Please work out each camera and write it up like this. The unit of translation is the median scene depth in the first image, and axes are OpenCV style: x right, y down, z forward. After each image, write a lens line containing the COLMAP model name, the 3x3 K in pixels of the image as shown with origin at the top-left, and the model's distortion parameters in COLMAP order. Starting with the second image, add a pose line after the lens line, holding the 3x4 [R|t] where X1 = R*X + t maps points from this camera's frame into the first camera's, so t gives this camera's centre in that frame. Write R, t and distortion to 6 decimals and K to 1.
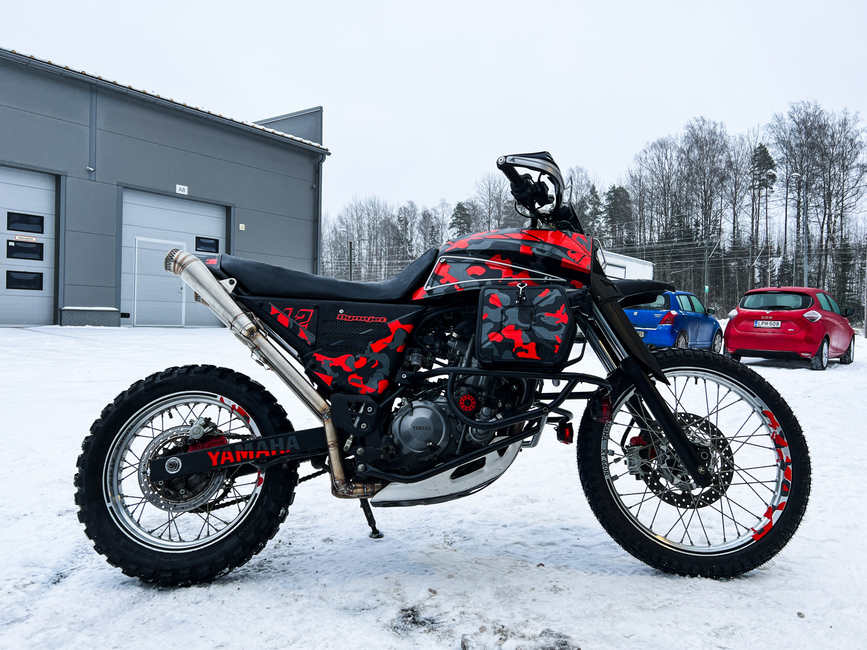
lens RADIAL K [[654.1, 0, 433.5], [0, 654.1, 325.0], [0, 0, 1]] dist [0.074018, -0.085848]
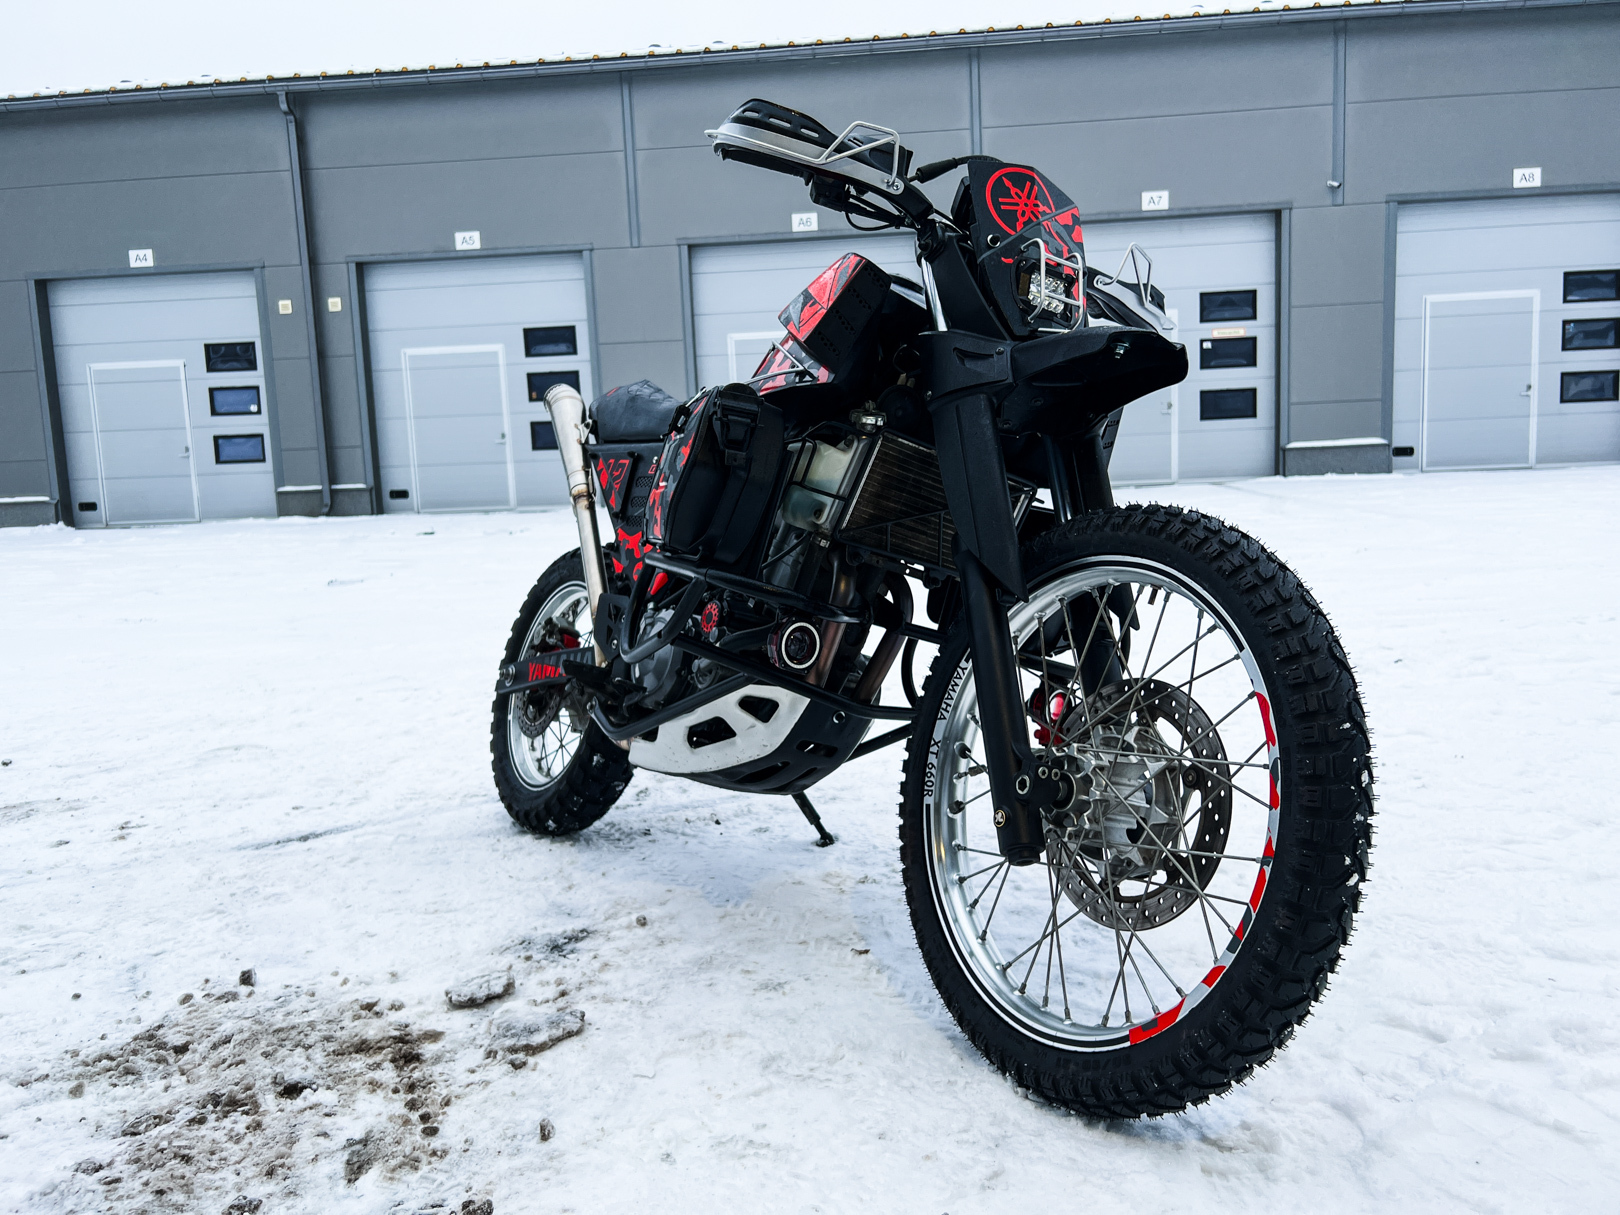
lens RADIAL K [[1222.2, 0, 810.0], [0, 1222.2, 607.5], [0, 0, 1]] dist [0.074018, -0.085848]
pose [[0.530586, 0.048142, -0.846263, 0.916872], [0.045801, 0.995299, 0.085337, 0.025585], [0.846393, -0.084038, 0.525886, 0.506546]]
